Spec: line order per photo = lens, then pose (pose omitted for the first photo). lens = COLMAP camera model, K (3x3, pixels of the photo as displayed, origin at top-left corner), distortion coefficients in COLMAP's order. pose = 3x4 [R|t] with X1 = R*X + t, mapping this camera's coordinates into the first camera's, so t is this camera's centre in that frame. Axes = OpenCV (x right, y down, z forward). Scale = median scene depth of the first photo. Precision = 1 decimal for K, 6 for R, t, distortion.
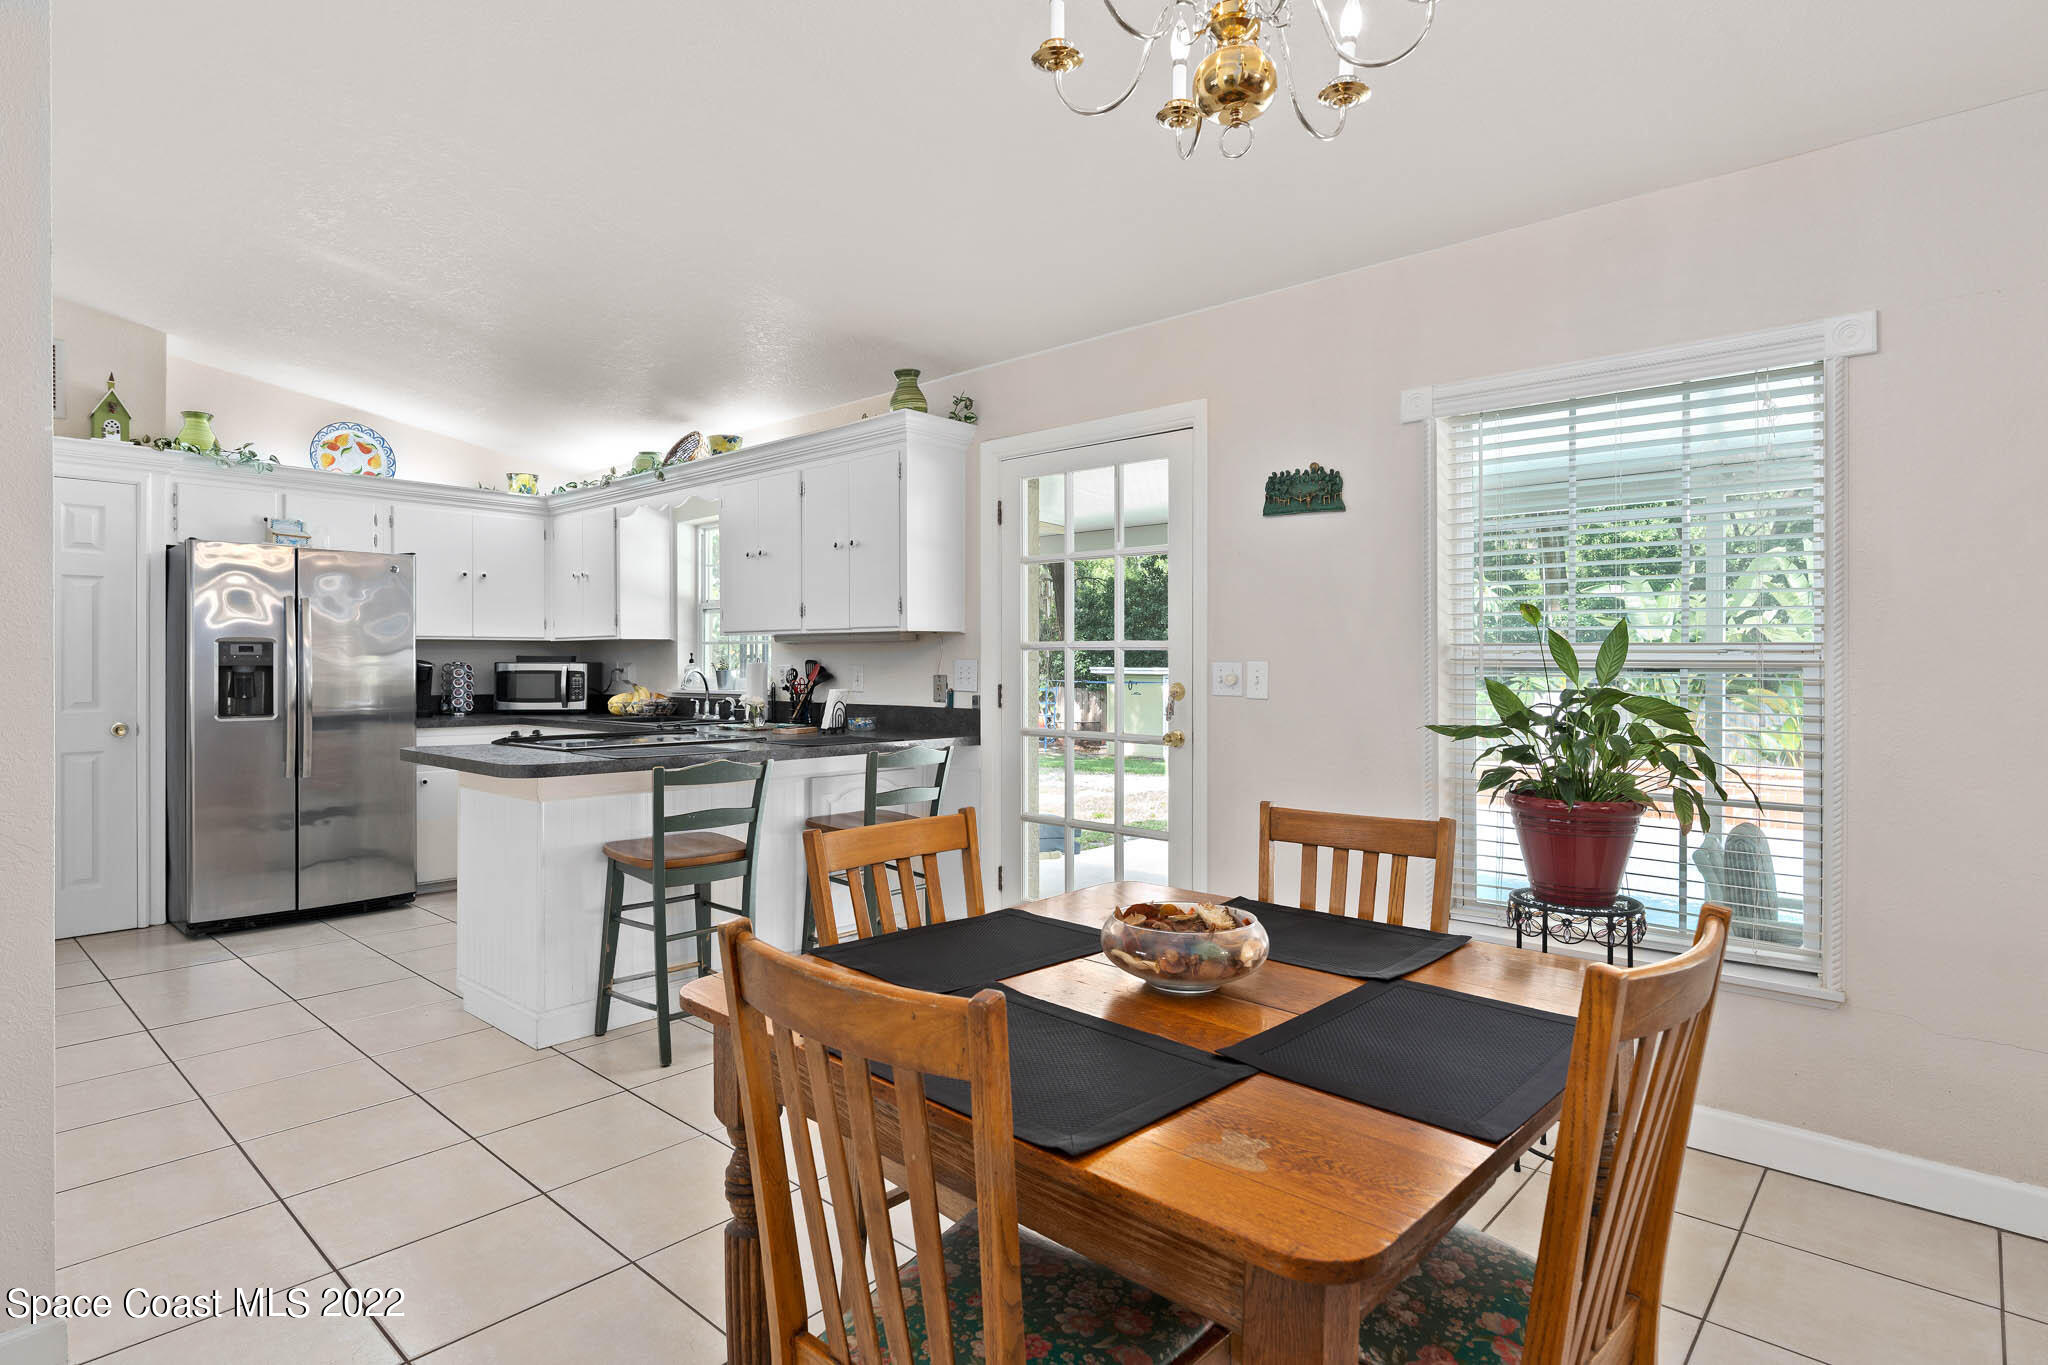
lens RADIAL K [[1034.7, 0, 1035.9], [0, 1034.7, 653.5], [0, 0, 1]] dist [-0.004791, -0.001517]
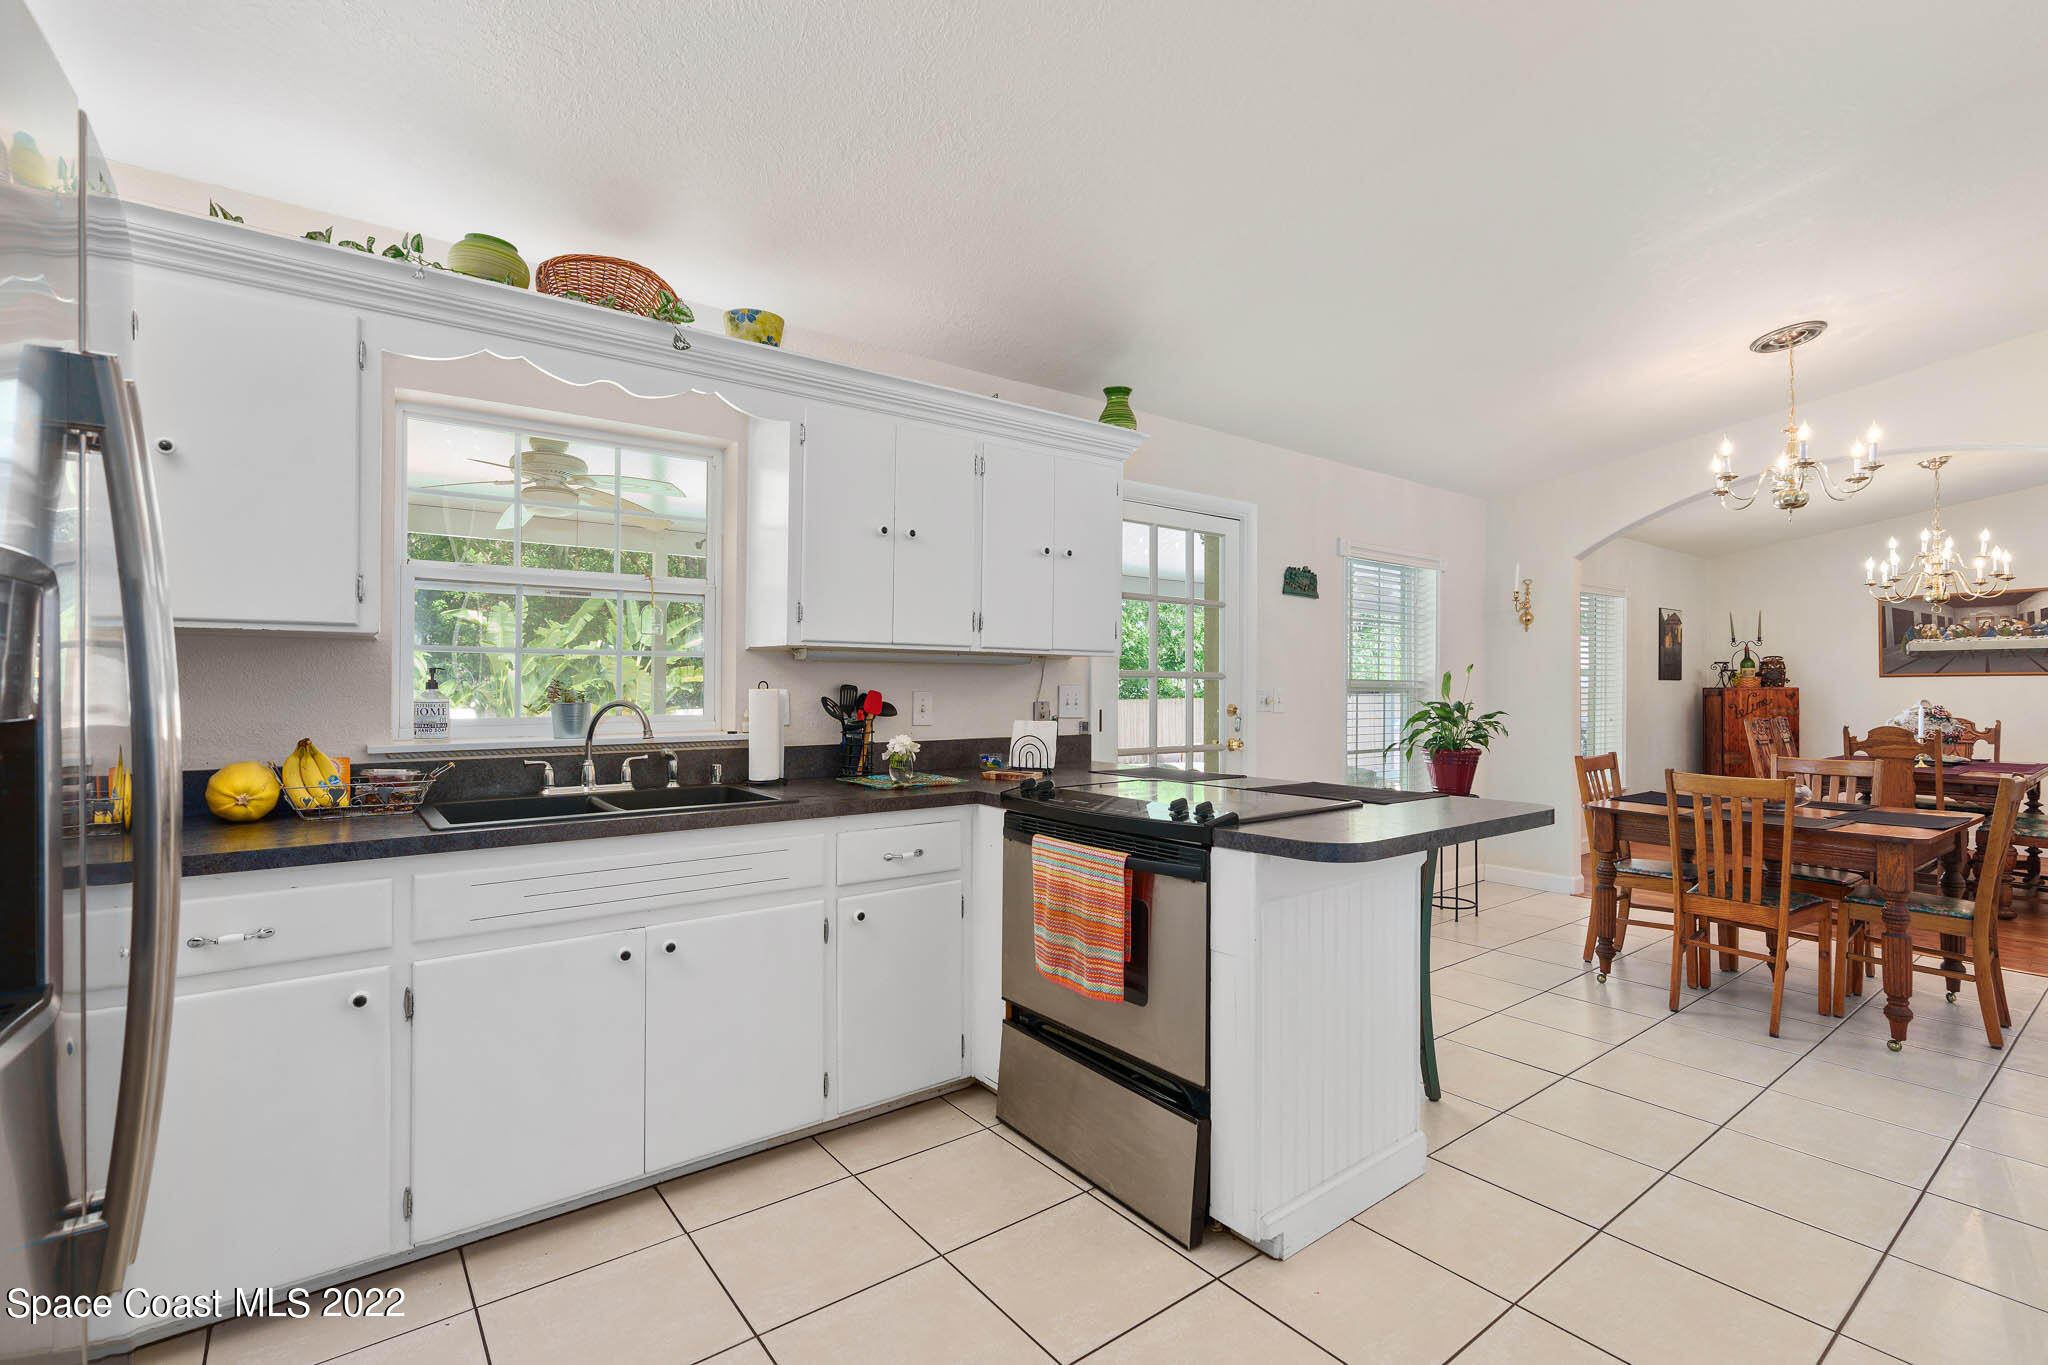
lens RADIAL K [[928.8, 0, 1005.3], [0, 928.8, 681.3], [0, 0, 1]] dist [-0.004764, -0.000539]
pose [[0.203237, 0.003175, 0.979124, -0.821910], [-0.013670, 0.999906, -0.000405, 0.002581], [-0.979034, -0.013302, 0.203262, 0.760439]]
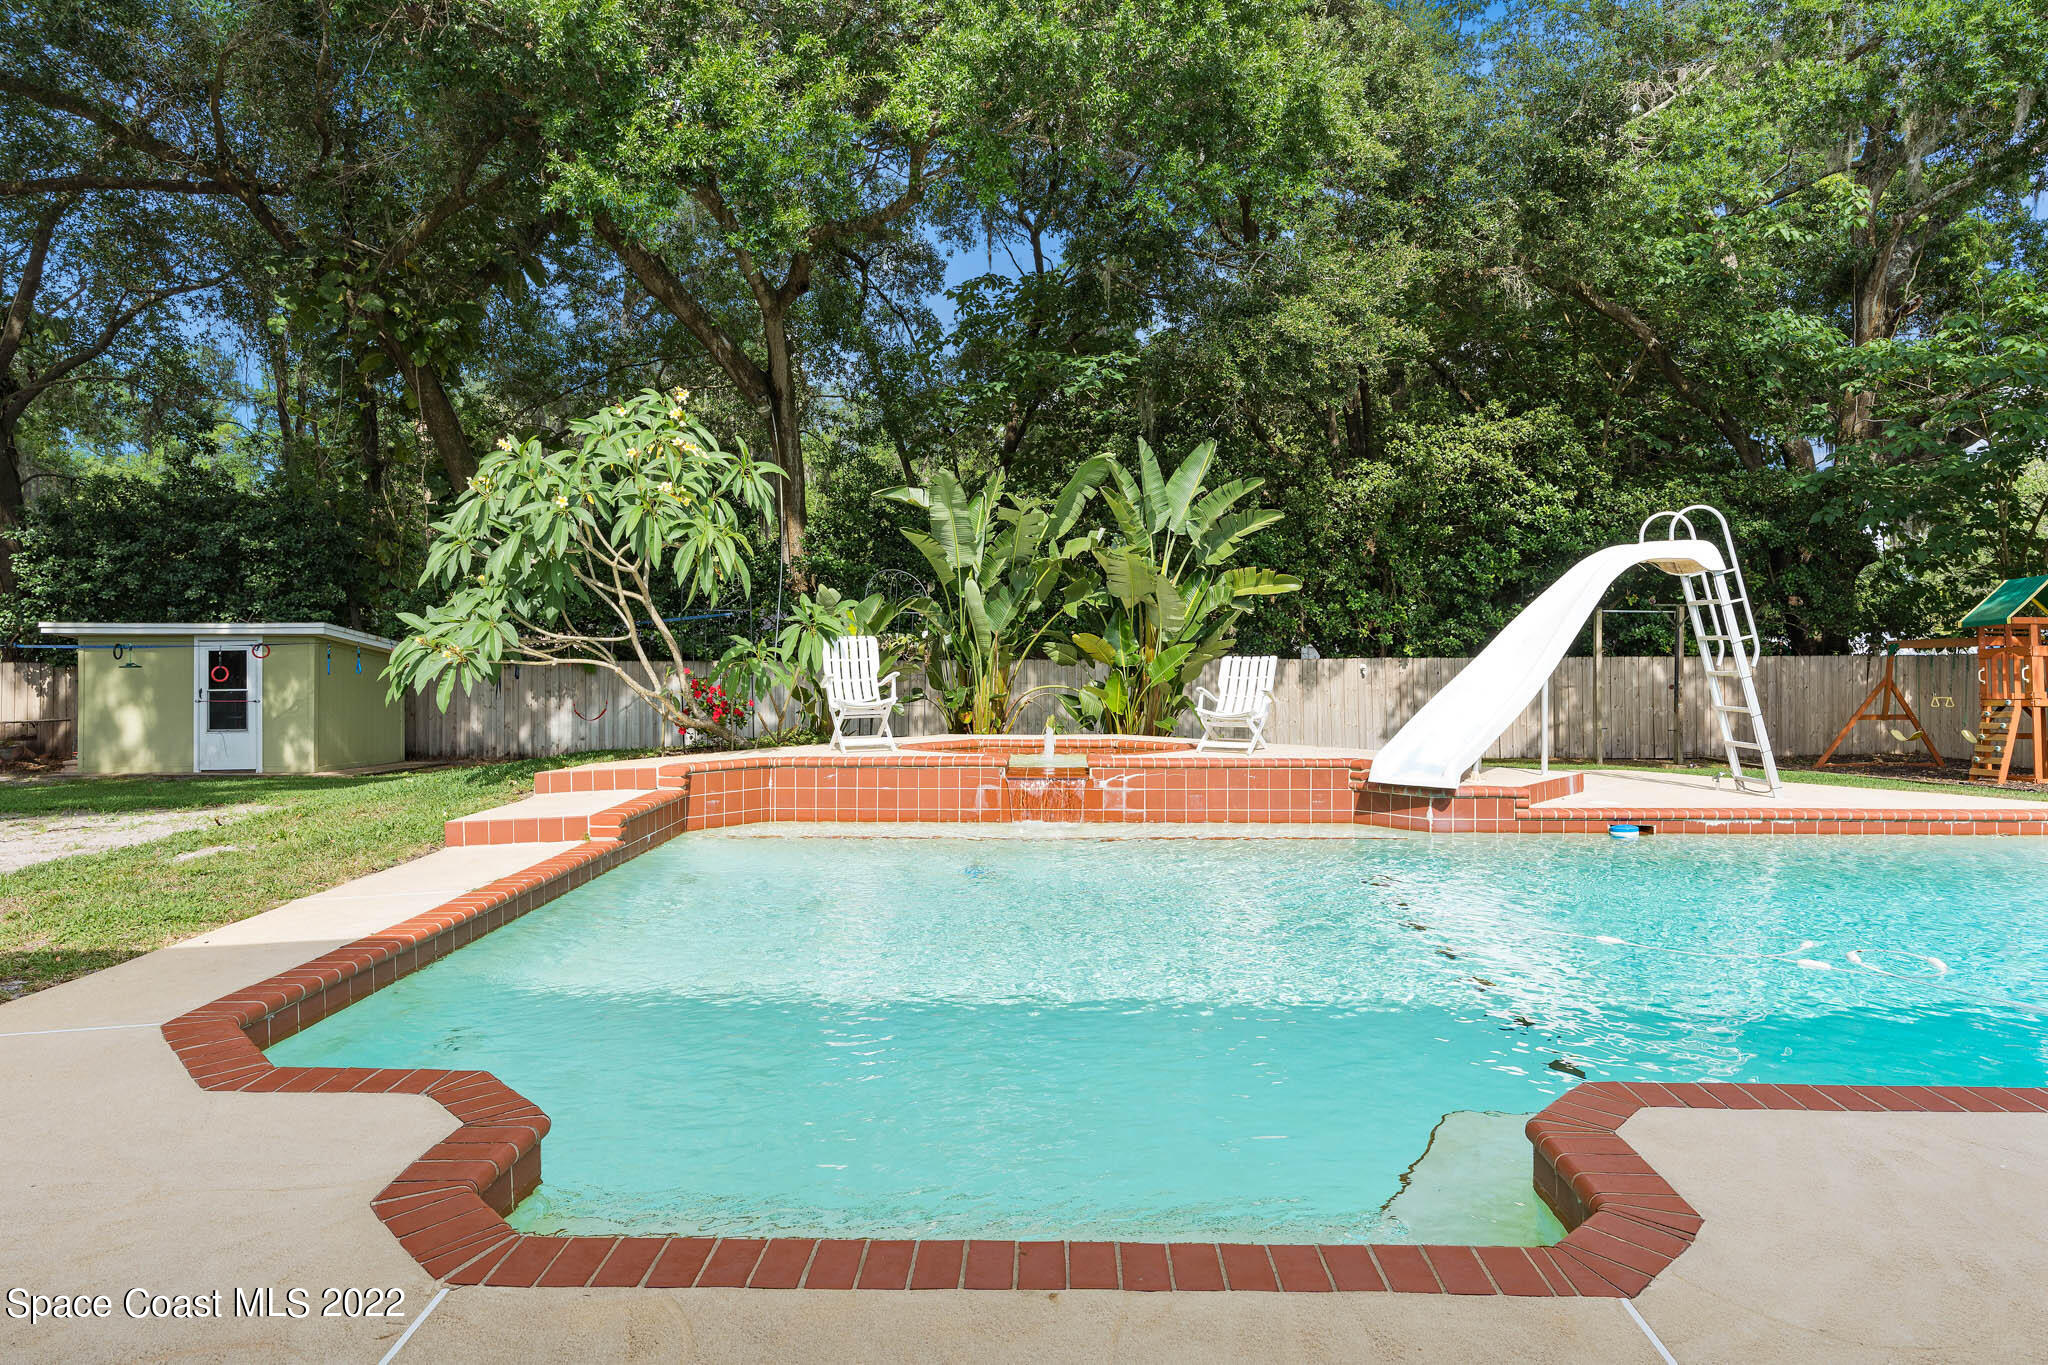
lens RADIAL K [[1181.9, 0, 1023.2], [0, 1181.9, 641.4], [0, 0, 1]] dist [-0.000648, -0.000157]
pose [[0.765877, -0.001018, 0.642986, 0.293472], [-0.004810, 0.999962, 0.007312, 0.093795], [-0.642969, -0.008693, 0.765843, 1.000719]]
